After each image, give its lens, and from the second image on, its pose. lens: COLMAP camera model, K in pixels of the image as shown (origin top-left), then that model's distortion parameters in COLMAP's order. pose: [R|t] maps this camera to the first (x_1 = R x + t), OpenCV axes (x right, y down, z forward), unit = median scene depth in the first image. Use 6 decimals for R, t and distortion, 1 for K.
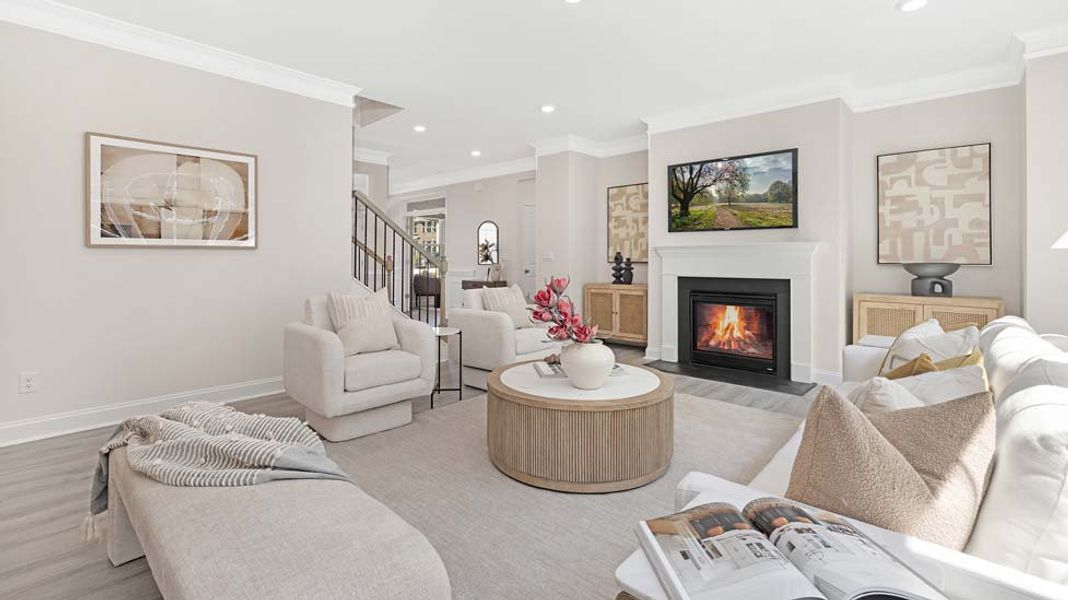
lens RADIAL K [[475.8, 0, 527.8], [0, 475.8, 255.3], [0, 0, 1]] dist [0.001655, 0.000175]
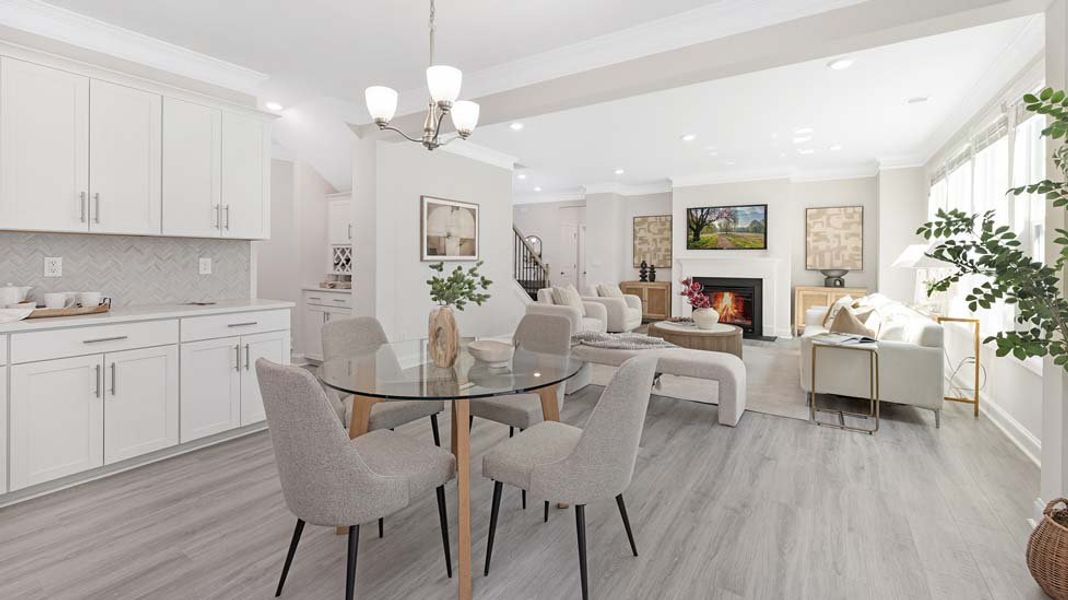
lens RADIAL K [[455.9, 0, 529.5], [0, 455.9, 259.9], [0, 0, 1]] dist [-0.000356, -0.000123]
pose [[0.985360, 0.004288, 0.170433, -0.569449], [-0.005763, 0.999950, 0.008162, -0.026082], [-0.170389, -0.009025, 0.985336, -0.497762]]
